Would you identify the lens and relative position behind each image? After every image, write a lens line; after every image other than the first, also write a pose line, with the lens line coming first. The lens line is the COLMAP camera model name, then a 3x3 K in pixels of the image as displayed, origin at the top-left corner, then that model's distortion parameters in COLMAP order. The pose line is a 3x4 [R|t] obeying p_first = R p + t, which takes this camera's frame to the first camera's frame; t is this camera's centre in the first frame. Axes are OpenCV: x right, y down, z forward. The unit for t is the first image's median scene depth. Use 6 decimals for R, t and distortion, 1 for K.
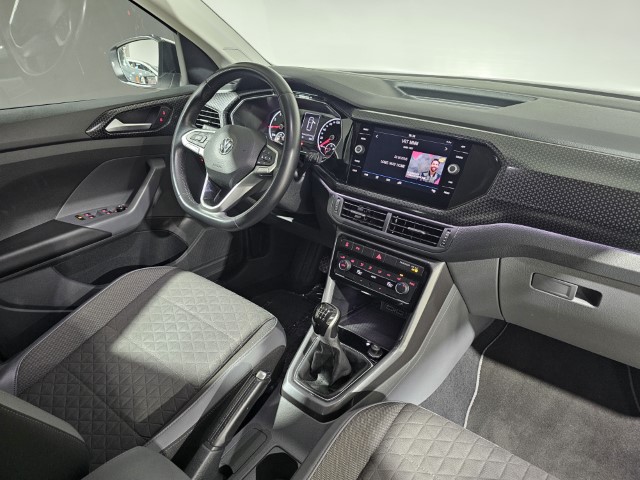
lens RADIAL K [[440.0, 0, 318.3], [0, 440.0, 238.9], [0, 0, 1]] dist [0.038651, -0.042337]
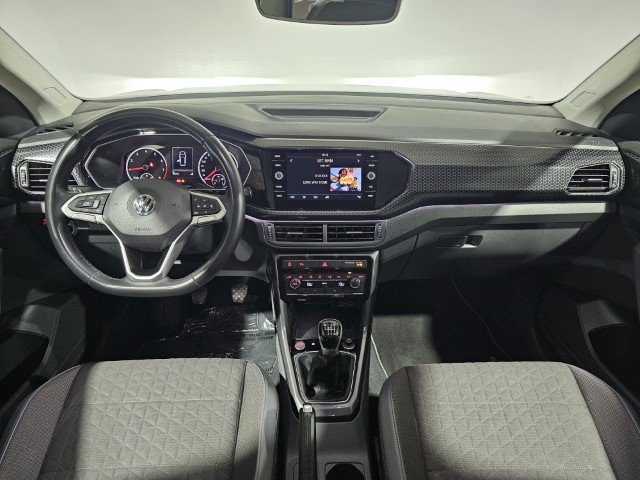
lens RADIAL K [[440.0, 0, 319.9], [0, 440.0, 242.5], [0, 0, 1]] dist [0.038651, -0.042337]
pose [[0.756266, -0.306499, 0.578031, -0.518419], [0.287970, 0.949239, 0.126565, -0.163797], [-0.587482, 0.070738, 0.806140, 0.102887]]
